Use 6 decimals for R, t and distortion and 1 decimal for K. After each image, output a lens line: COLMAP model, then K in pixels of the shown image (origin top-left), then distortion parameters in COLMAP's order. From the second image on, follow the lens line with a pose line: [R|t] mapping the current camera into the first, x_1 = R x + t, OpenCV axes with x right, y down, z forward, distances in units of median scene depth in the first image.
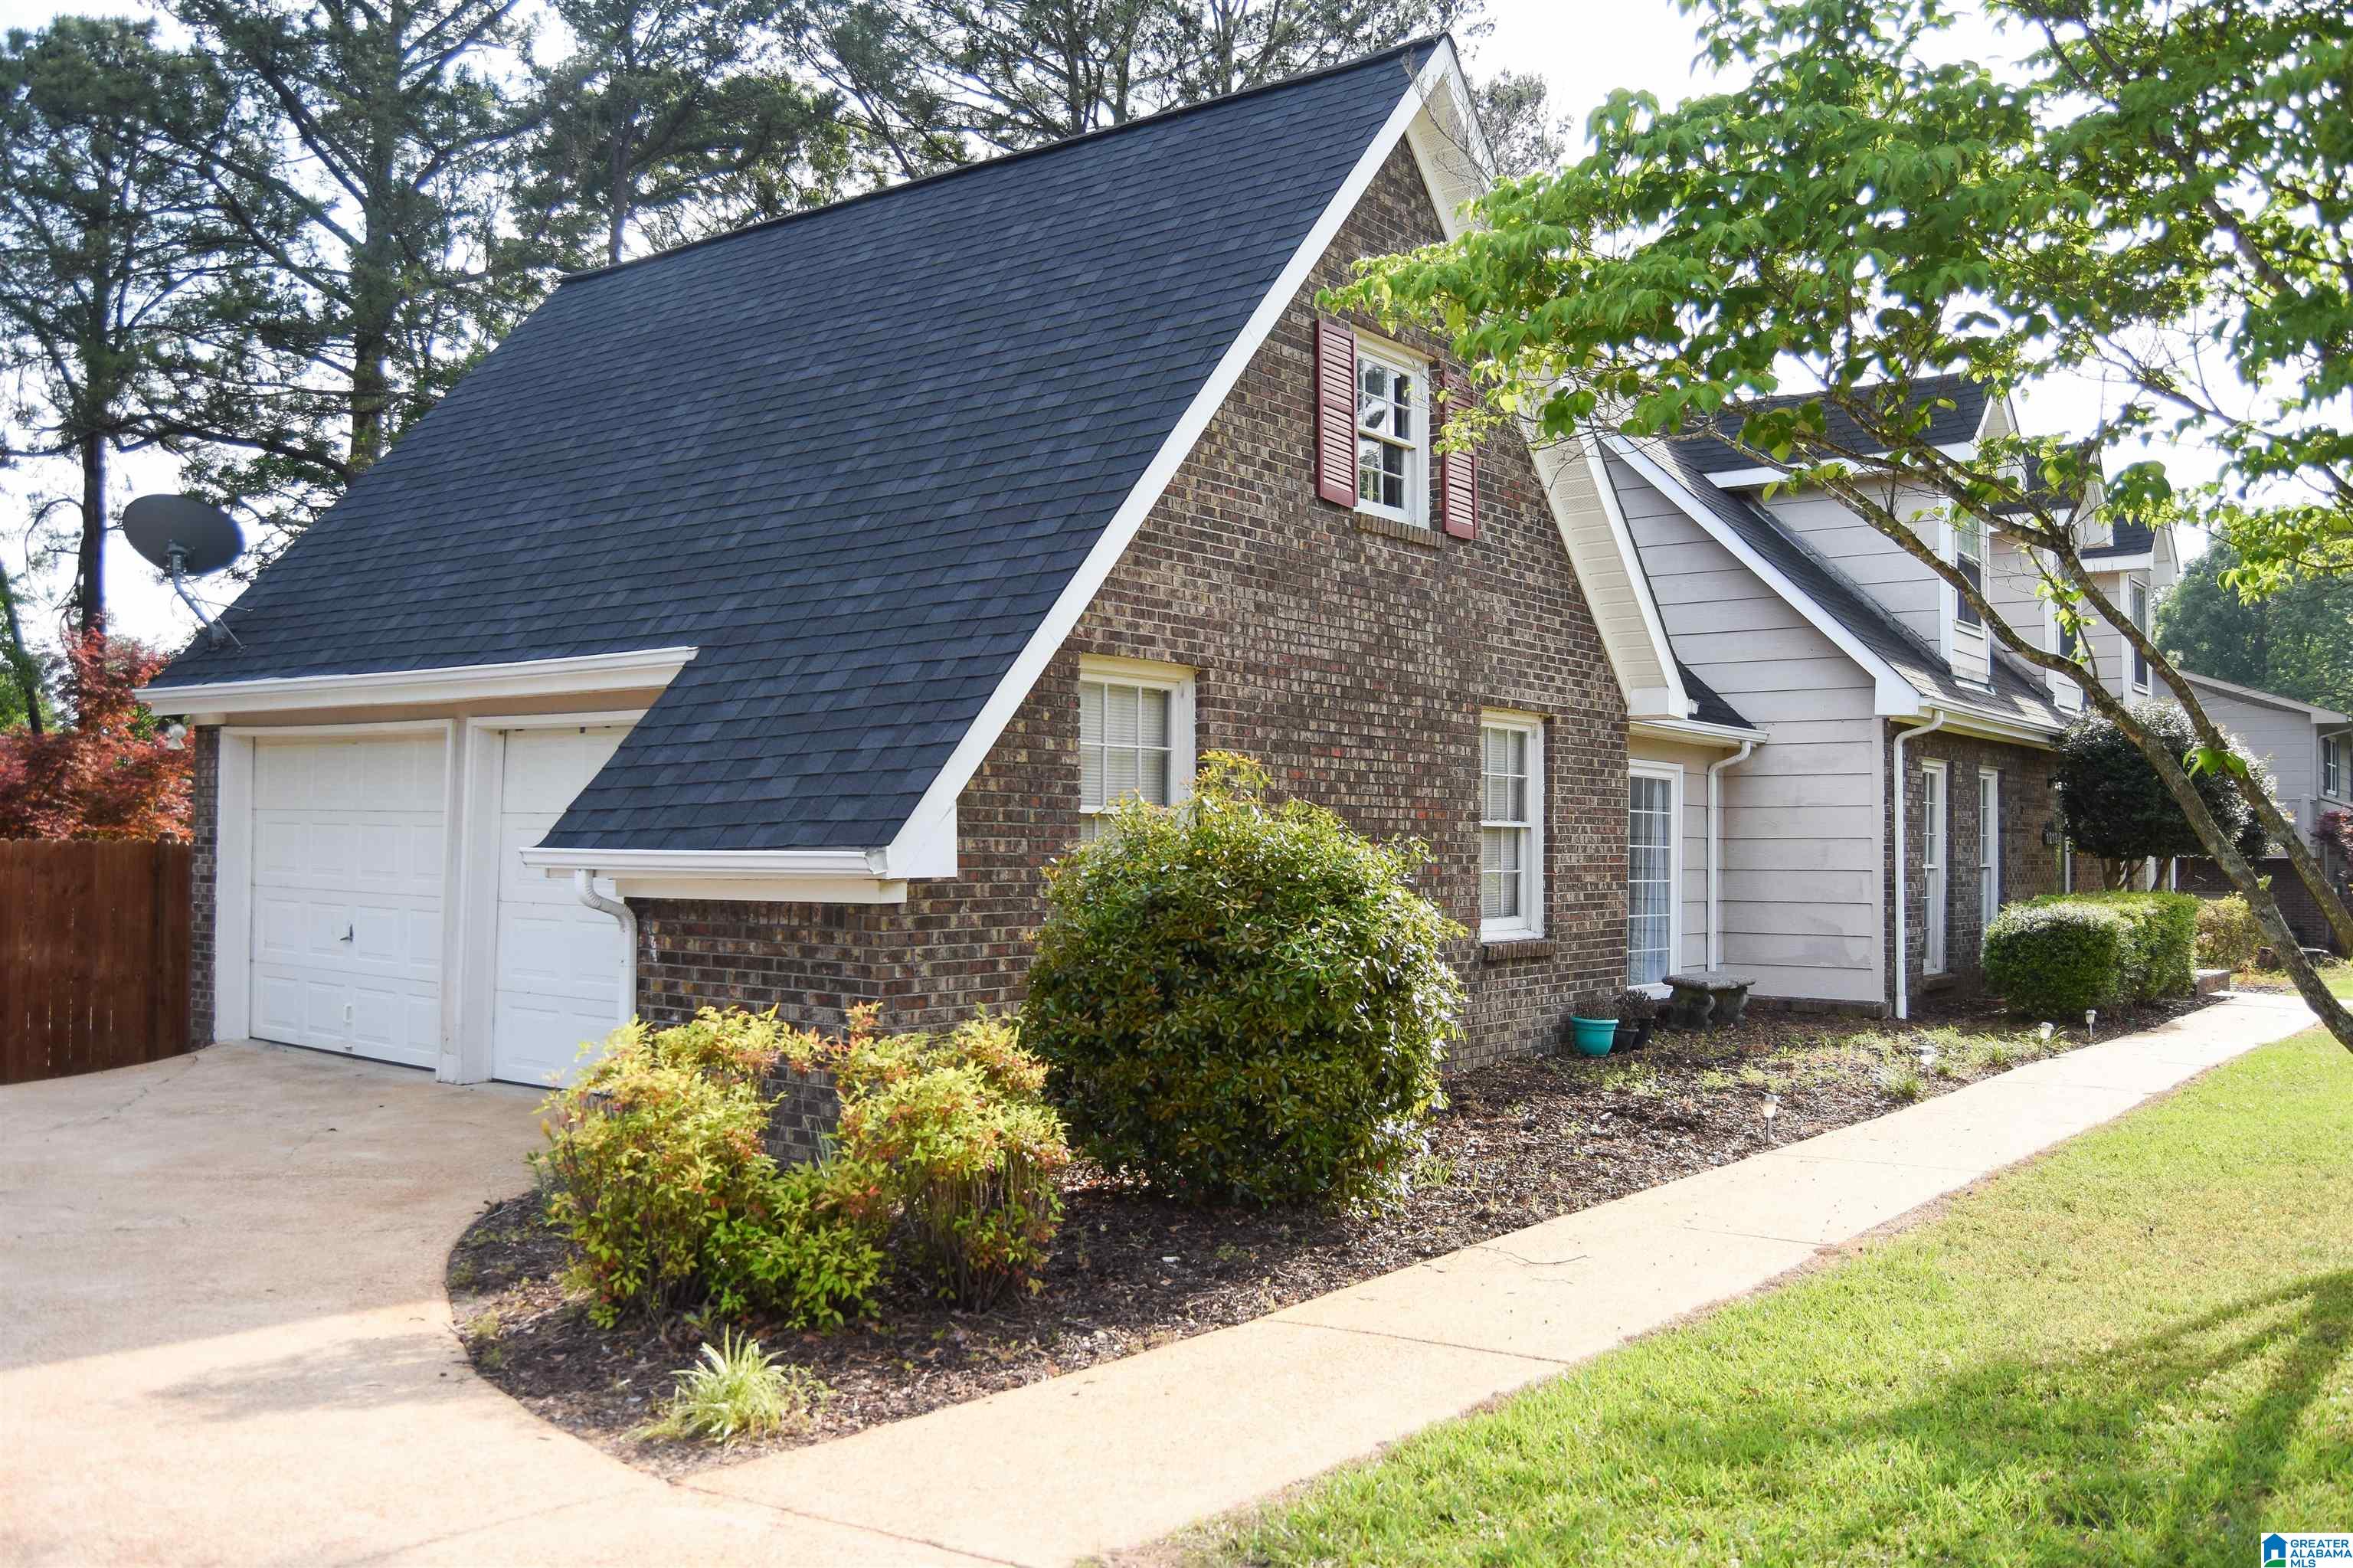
lens RADIAL K [[2002.9, 0, 1176.5], [0, 2002.9, 784.0], [0, 0, 1]] dist [-0.092023, 0.060086]
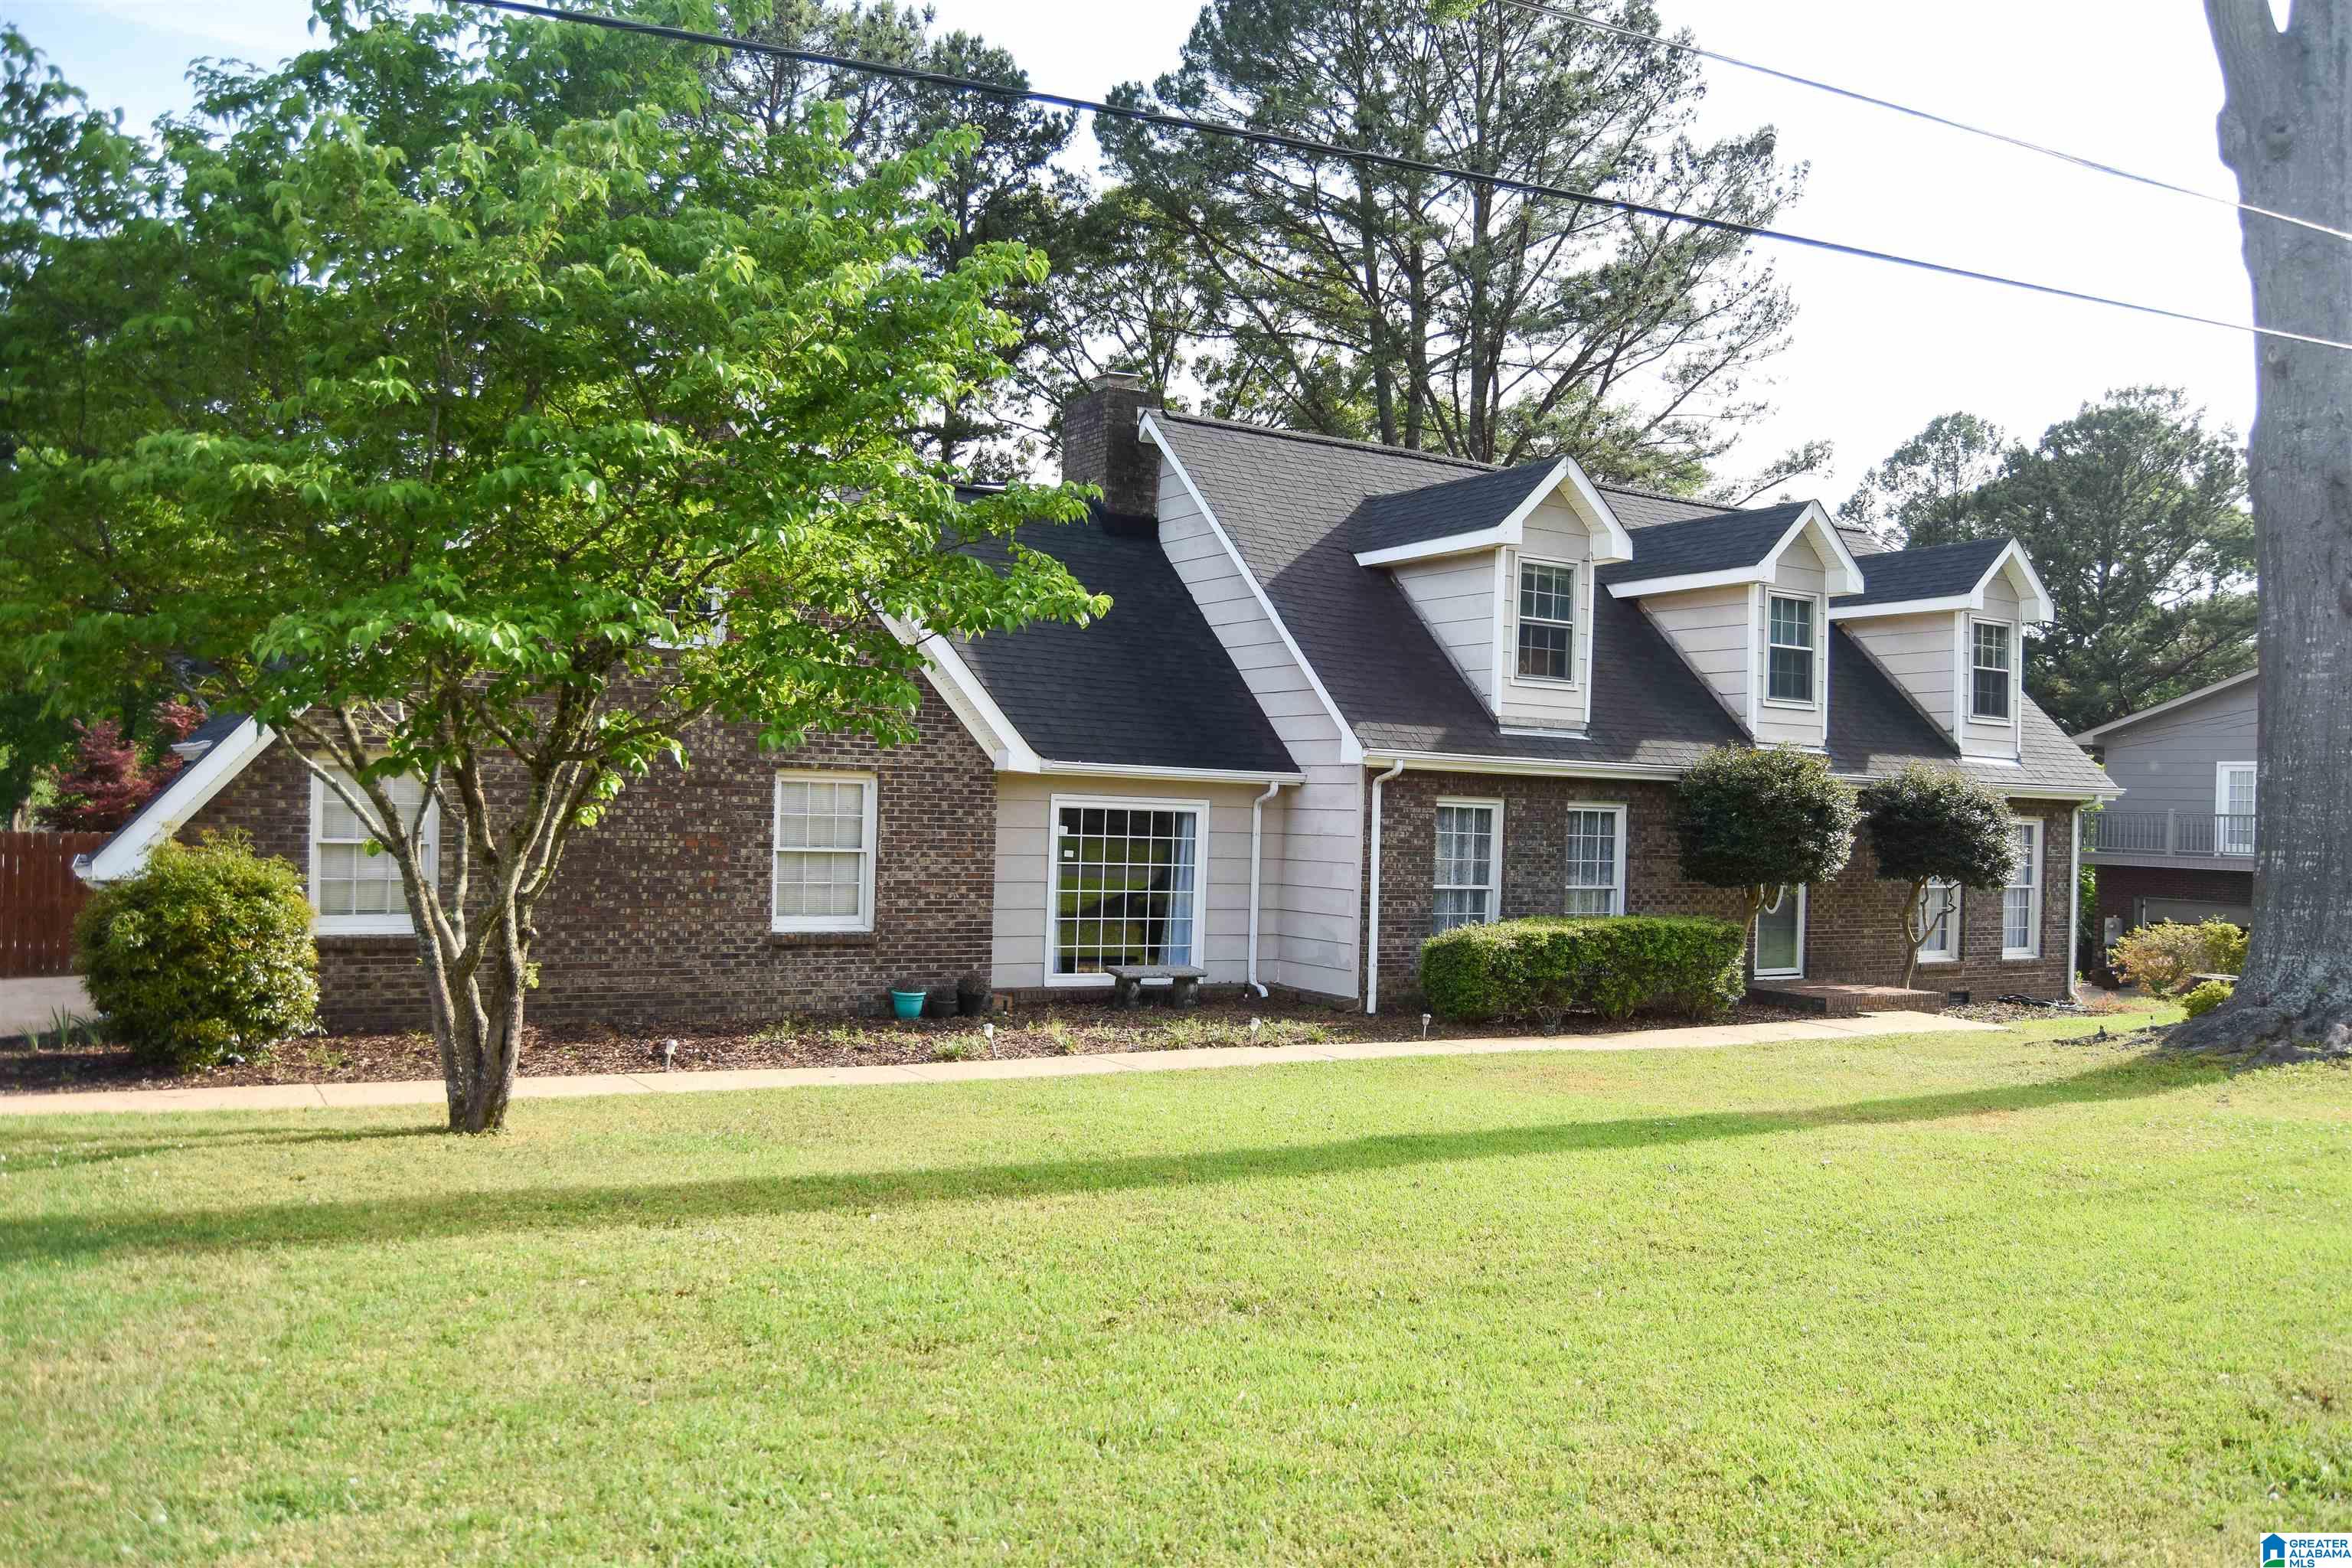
lens RADIAL K [[1850.8, 0, 1176.0], [0, 1850.8, 784.0], [0, 0, 1]] dist [-0.087661, 0.036369]
pose [[0.929414, 0.014732, -0.368745, 0.667987], [-0.010011, 0.999842, 0.014714, -0.036926], [0.368903, -0.009984, 0.929414, -0.093957]]
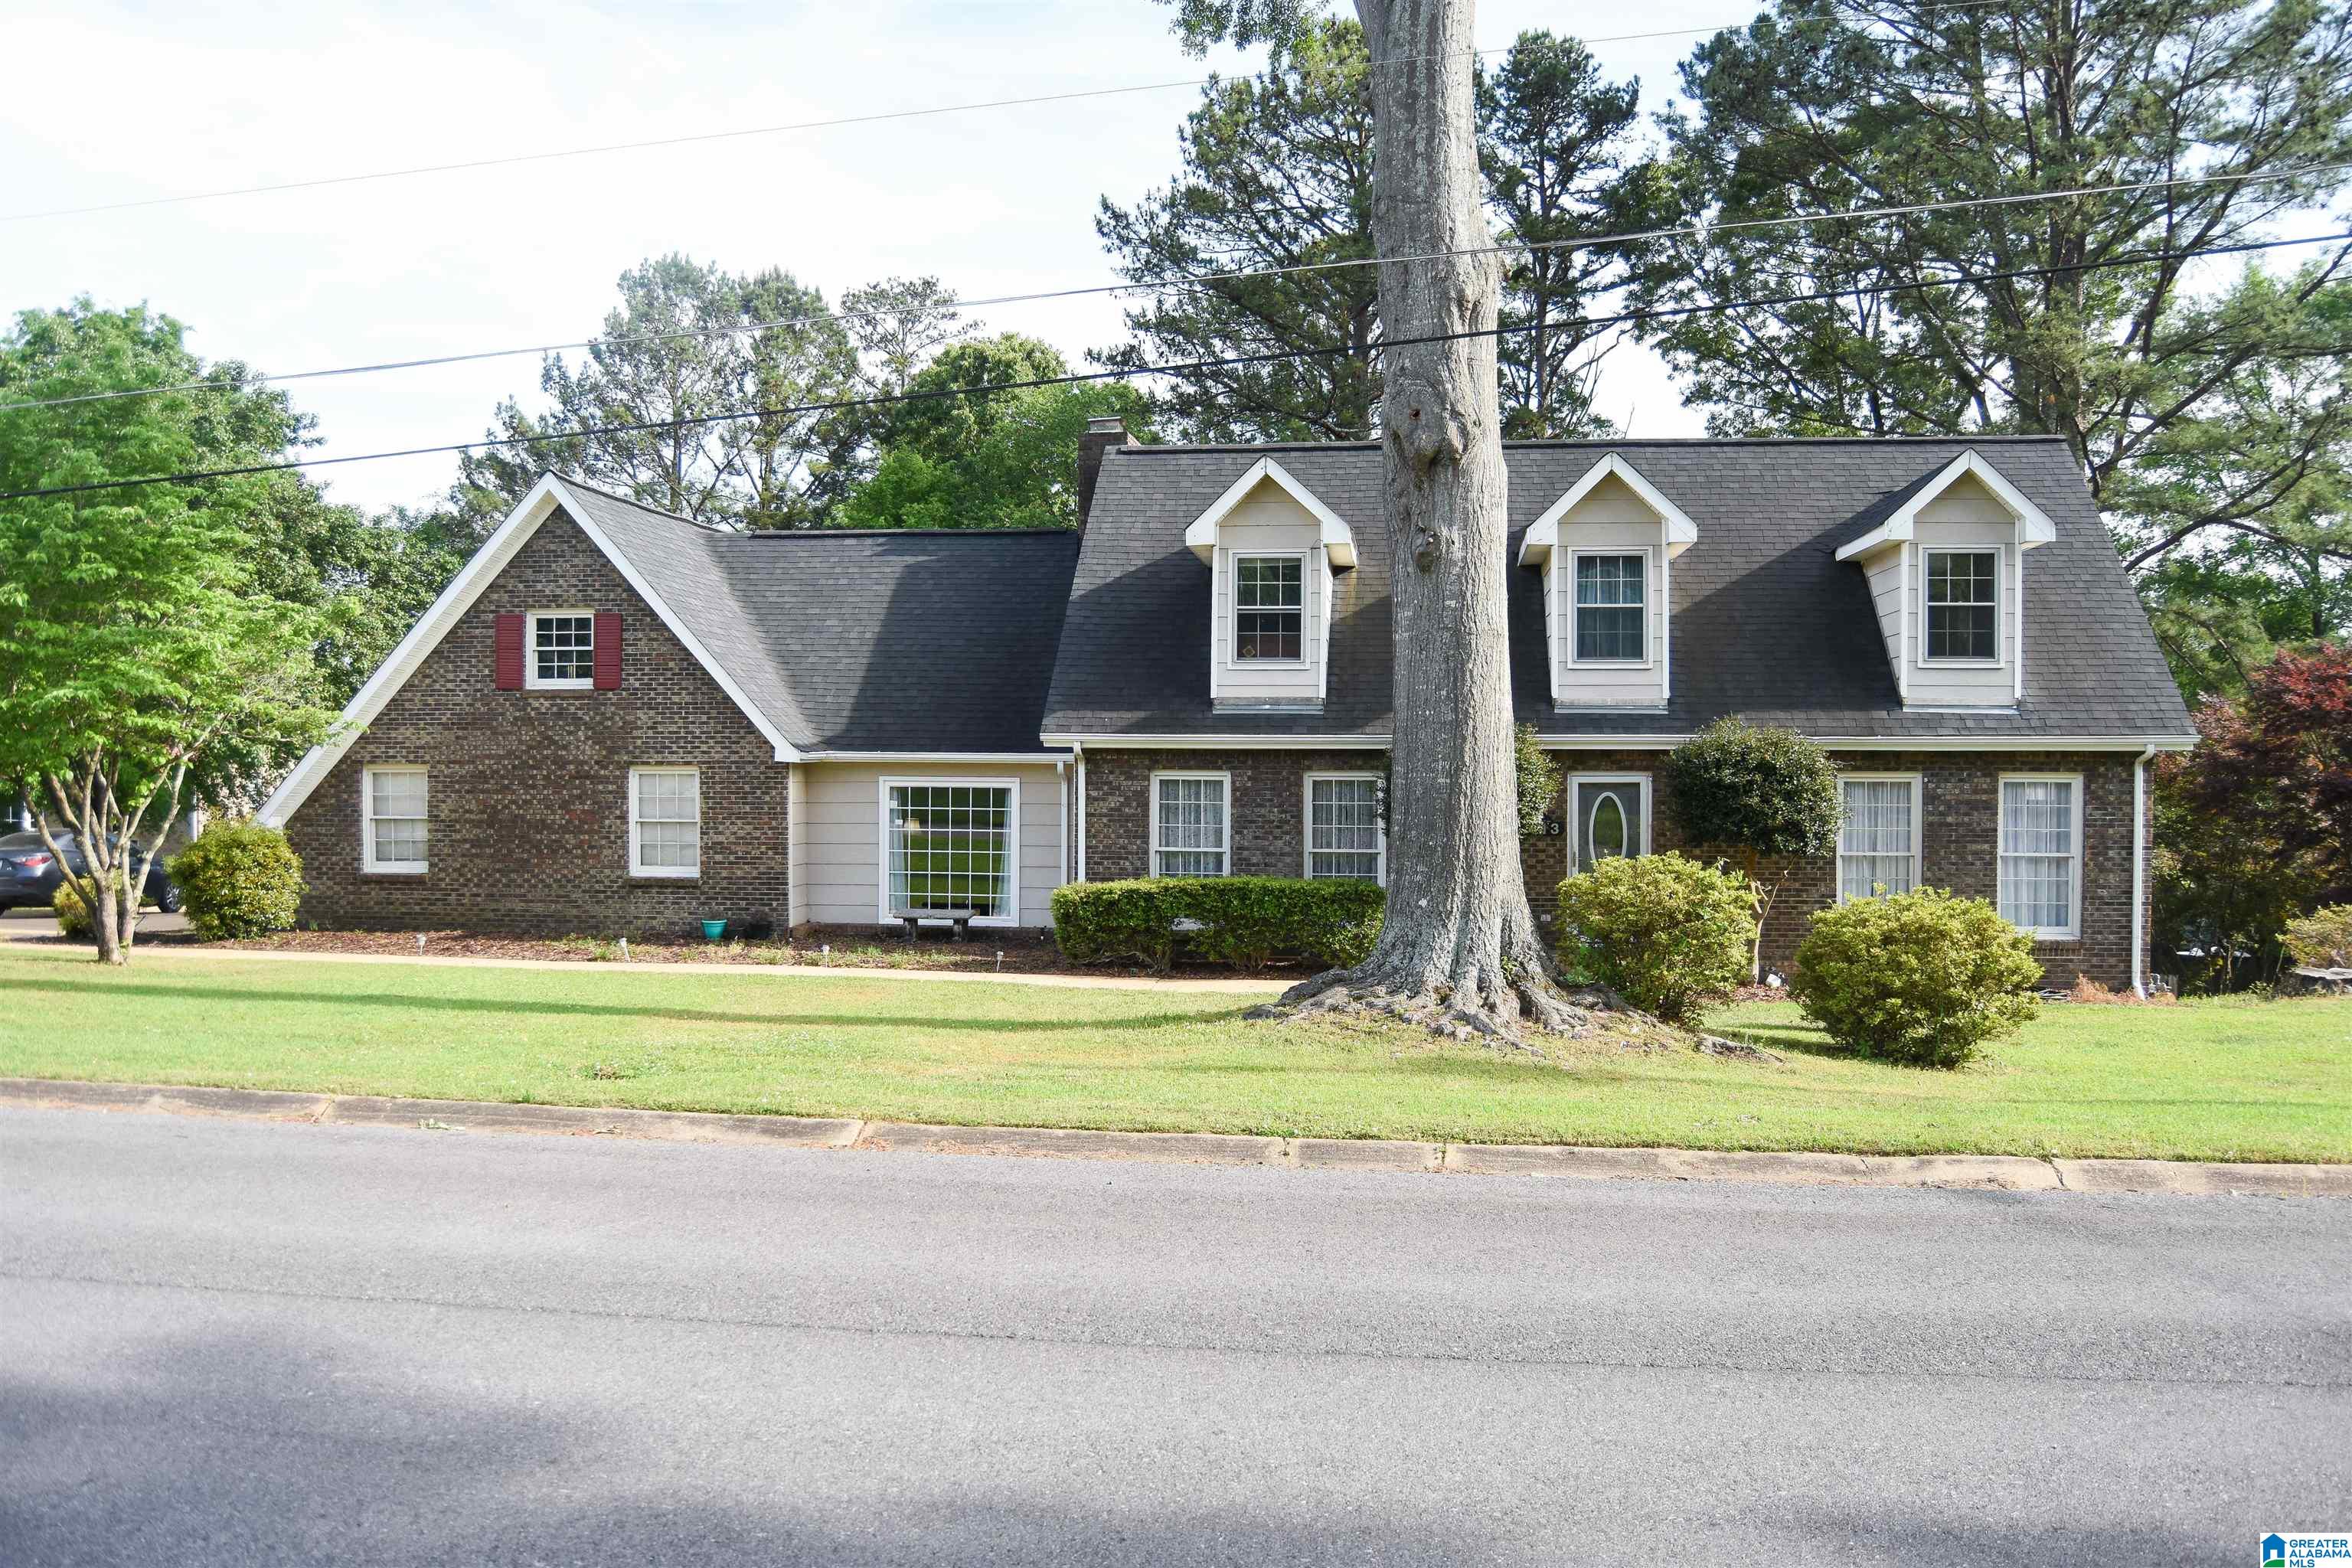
lens RADIAL K [[1850.8, 0, 1176.0], [0, 1850.8, 784.0], [0, 0, 1]] dist [-0.087661, 0.036369]
pose [[0.496450, 0.006589, -0.868040, 1.569017], [0.030023, 0.999243, 0.024756, -0.036888], [0.867546, -0.038351, 0.495876, 0.394180]]
